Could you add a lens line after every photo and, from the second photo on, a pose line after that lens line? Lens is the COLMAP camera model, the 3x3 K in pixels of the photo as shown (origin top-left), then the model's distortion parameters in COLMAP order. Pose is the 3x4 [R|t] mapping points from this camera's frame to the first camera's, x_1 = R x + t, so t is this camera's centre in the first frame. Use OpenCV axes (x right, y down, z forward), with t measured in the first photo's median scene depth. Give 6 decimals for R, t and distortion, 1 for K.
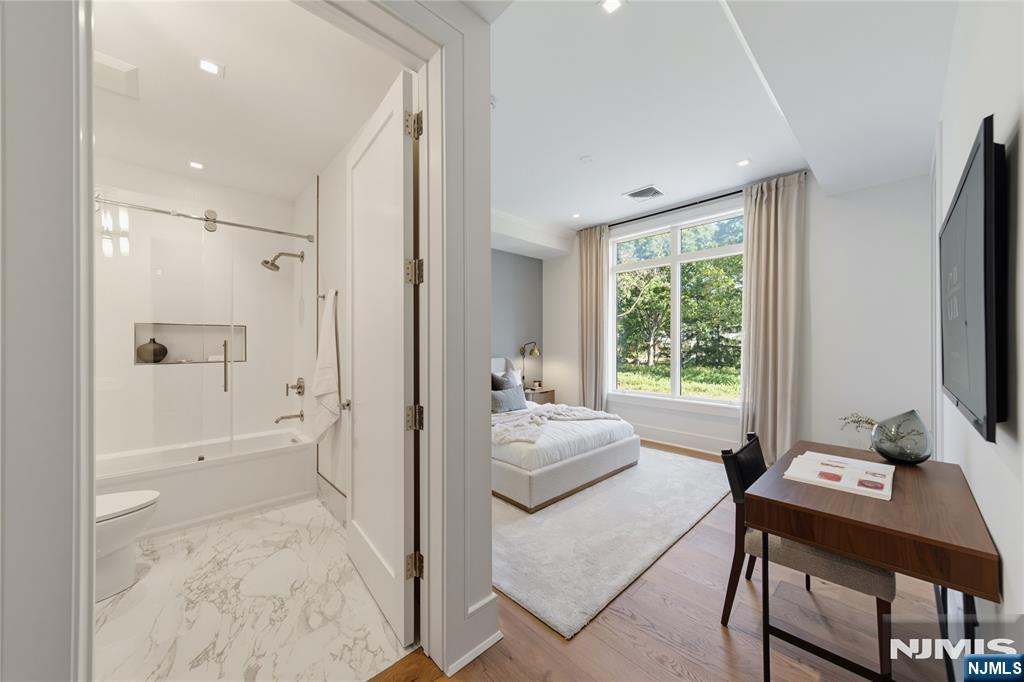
lens RADIAL K [[365.8, 0, 508.8], [0, 365.8, 343.8], [0, 0, 1]] dist [0.006415, -0.000453]
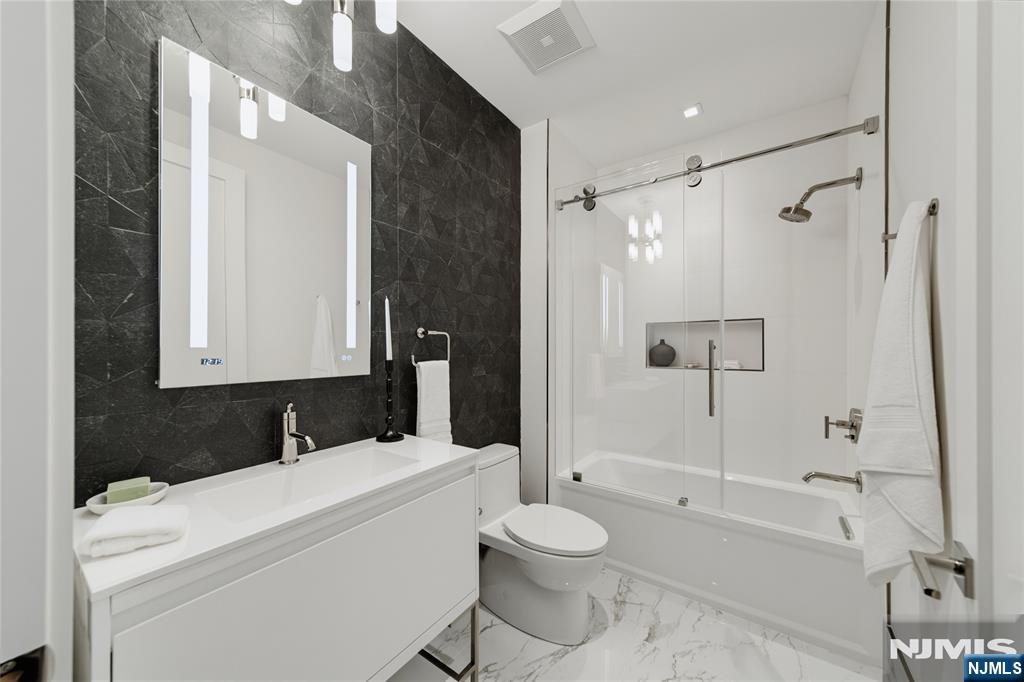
lens RADIAL K [[365.8, 0, 510.4], [0, 365.8, 344.7], [0, 0, 1]] dist [0.006415, -0.000453]
pose [[0.215006, -0.002568, -0.976609, -0.174782], [0.000133, 0.999997, -0.002600, 0.001383], [0.976613, 0.000429, 0.215005, 0.444110]]
